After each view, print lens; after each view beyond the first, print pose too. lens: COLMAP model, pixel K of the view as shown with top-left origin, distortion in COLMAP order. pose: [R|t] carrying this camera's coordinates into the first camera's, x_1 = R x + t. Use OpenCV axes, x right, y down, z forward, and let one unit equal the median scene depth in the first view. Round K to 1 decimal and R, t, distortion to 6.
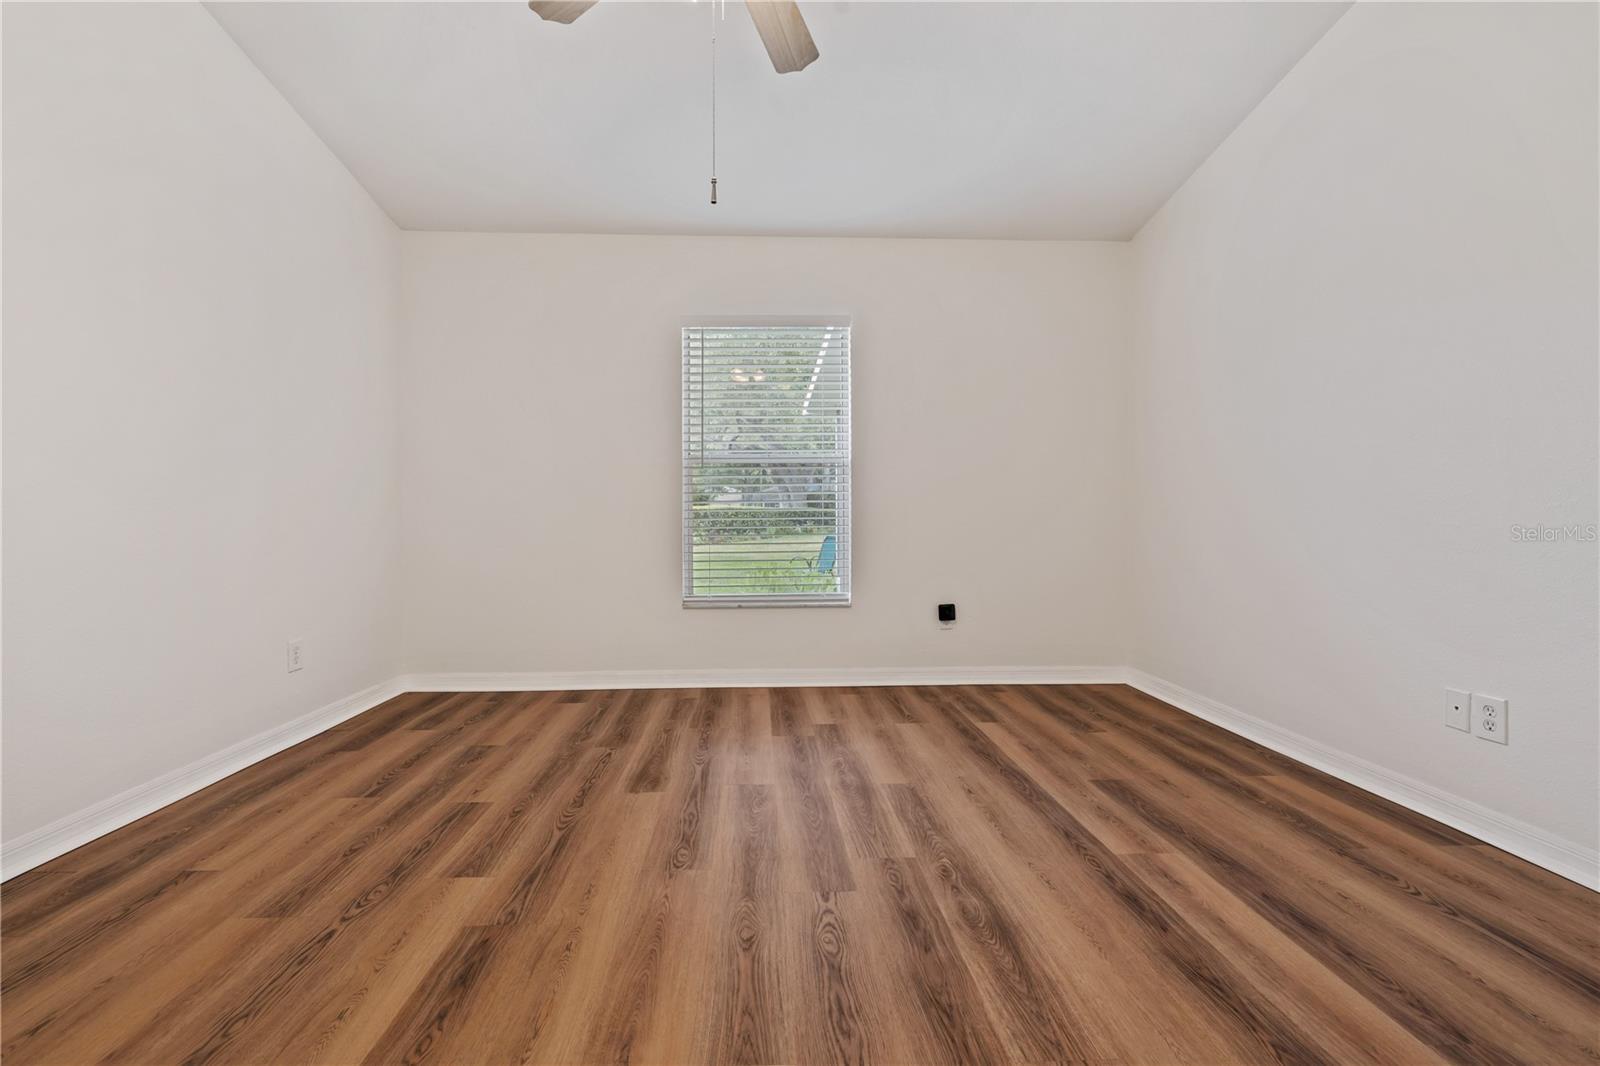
lens RADIAL K [[695.4, 0, 796.2], [0, 695.4, 530.5], [0, 0, 1]] dist [0.001003, 0.000024]
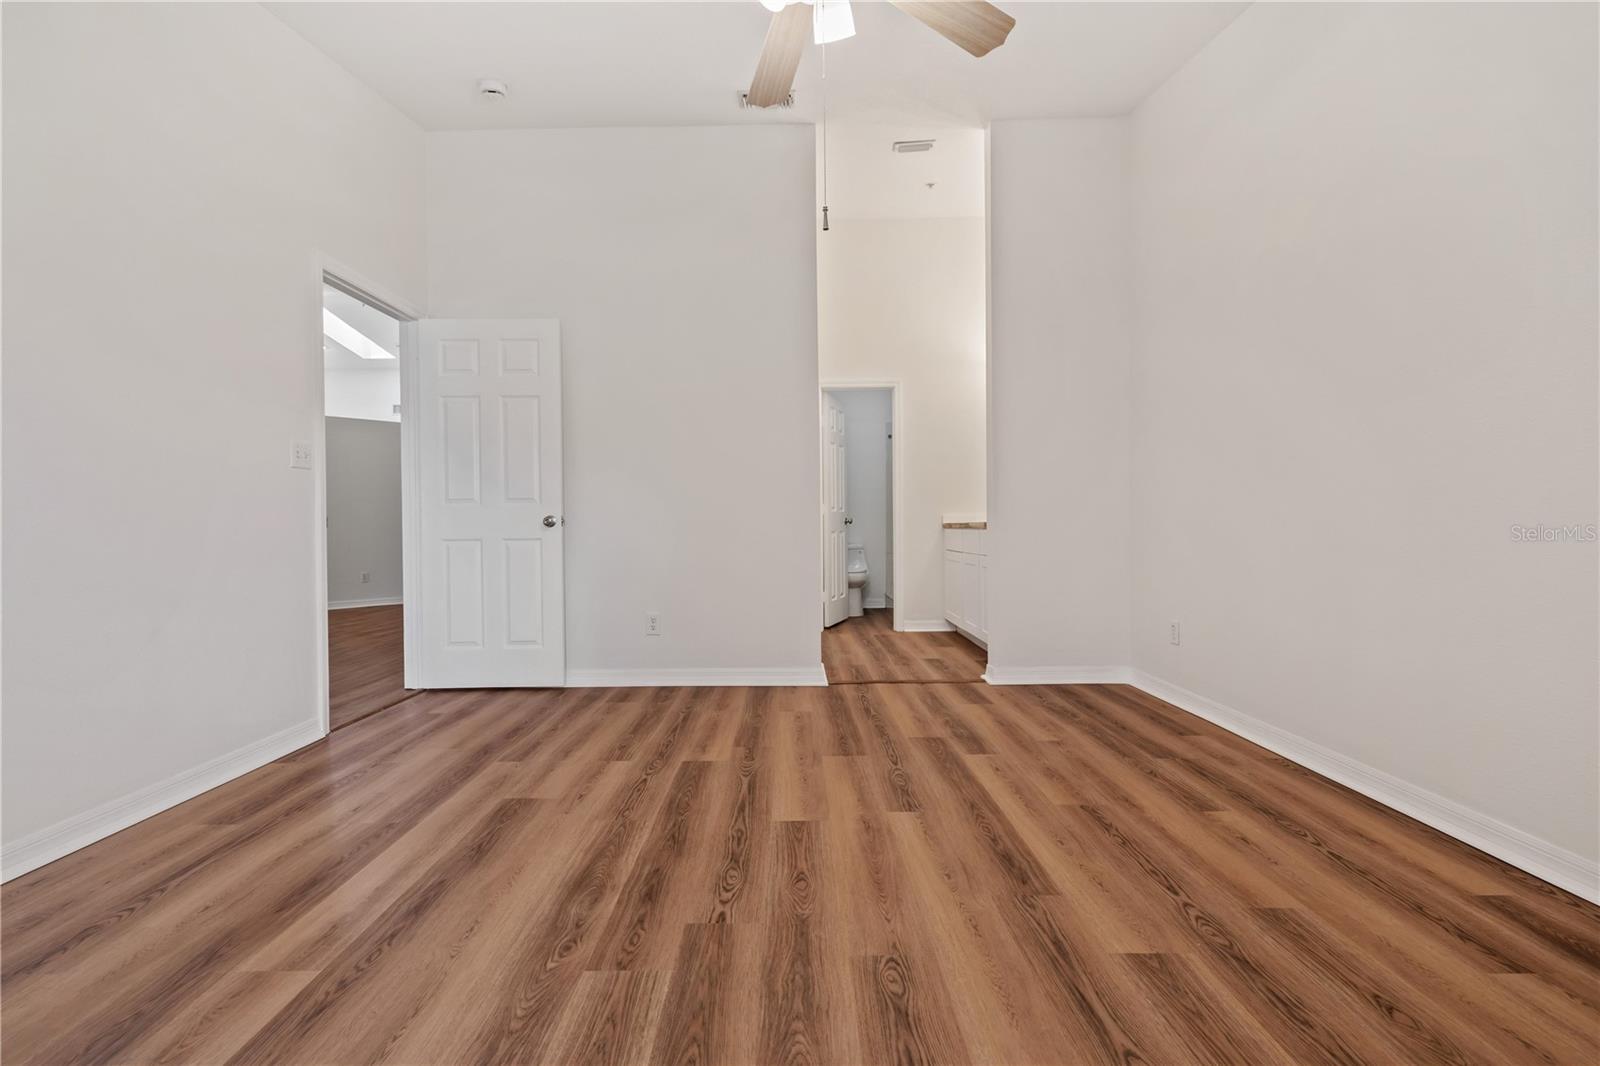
lens RADIAL K [[682.7, 0, 783.9], [0, 682.7, 523.0], [0, 0, 1]] dist [0.000412, 0.000014]
pose [[-0.997504, 0.010447, 0.069829, -0.109106], [0.011279, 0.999870, 0.011527, -0.027487], [-0.069700, 0.012286, -0.997492, 1.821789]]
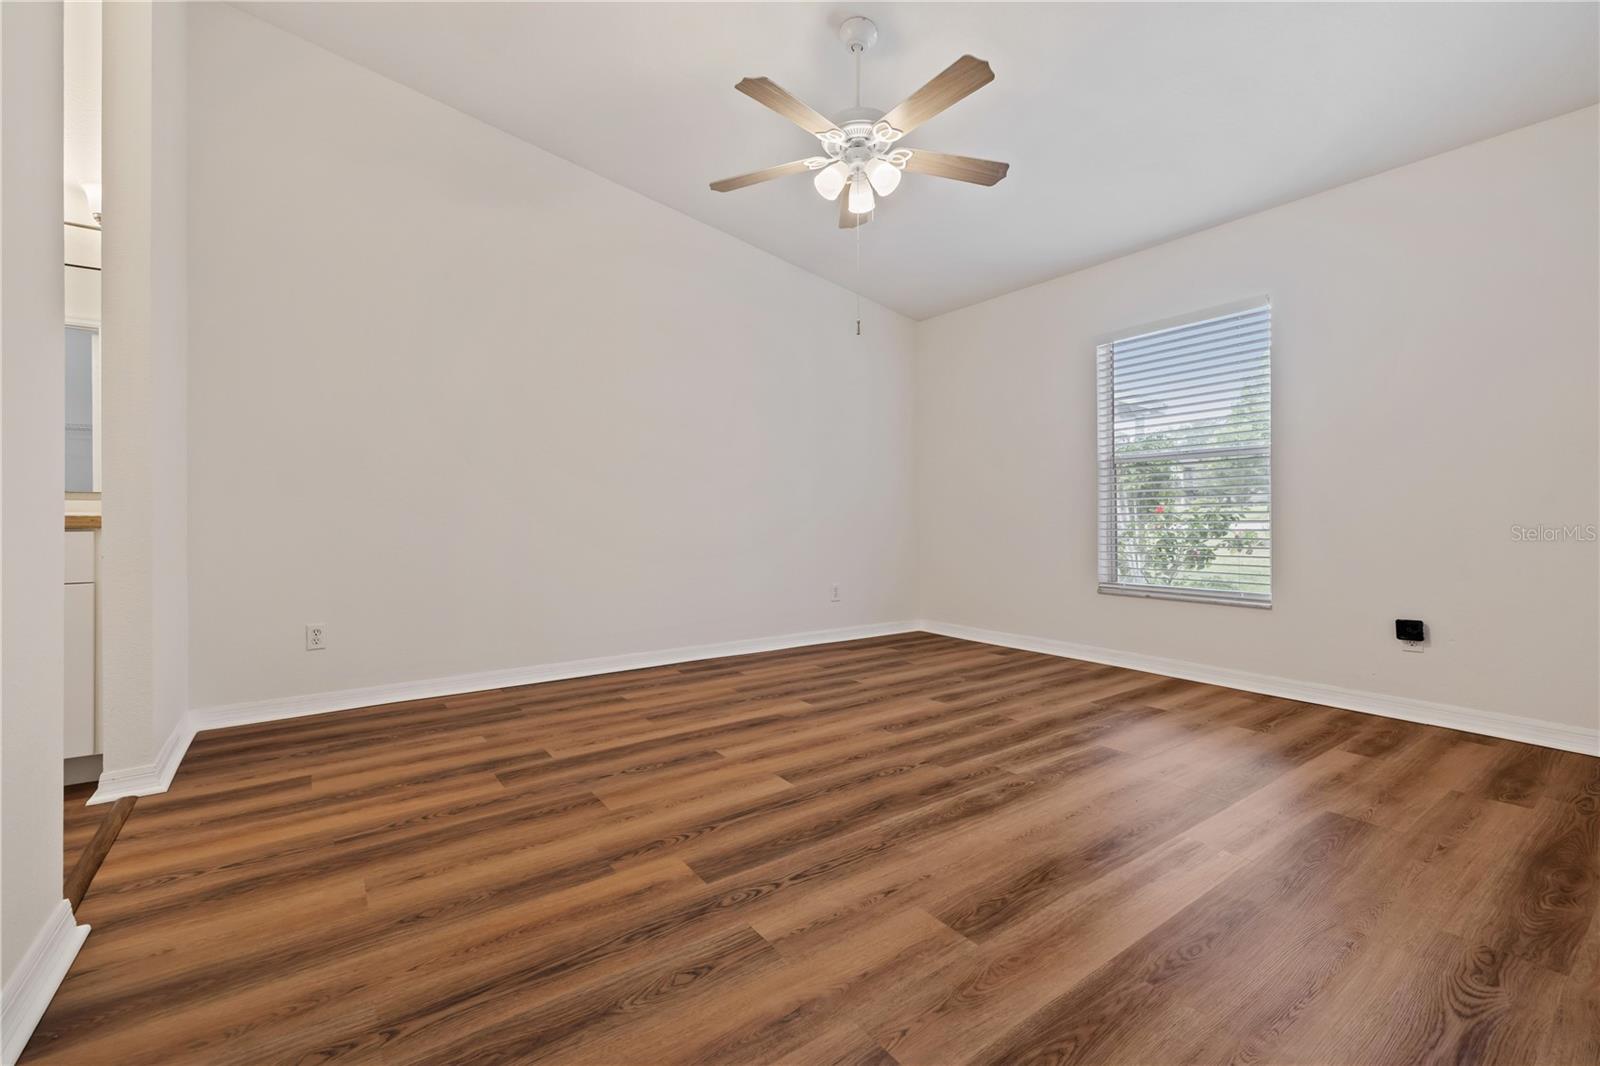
lens RADIAL K [[682.7, 0, 783.9], [0, 682.7, 523.0], [0, 0, 1]] dist [0.000412, 0.000014]
pose [[0.533442, 0.007933, -0.845799, 1.077619], [-0.009908, 0.999946, 0.003130, -0.001367], [0.845779, 0.006710, 0.533492, -0.060317]]
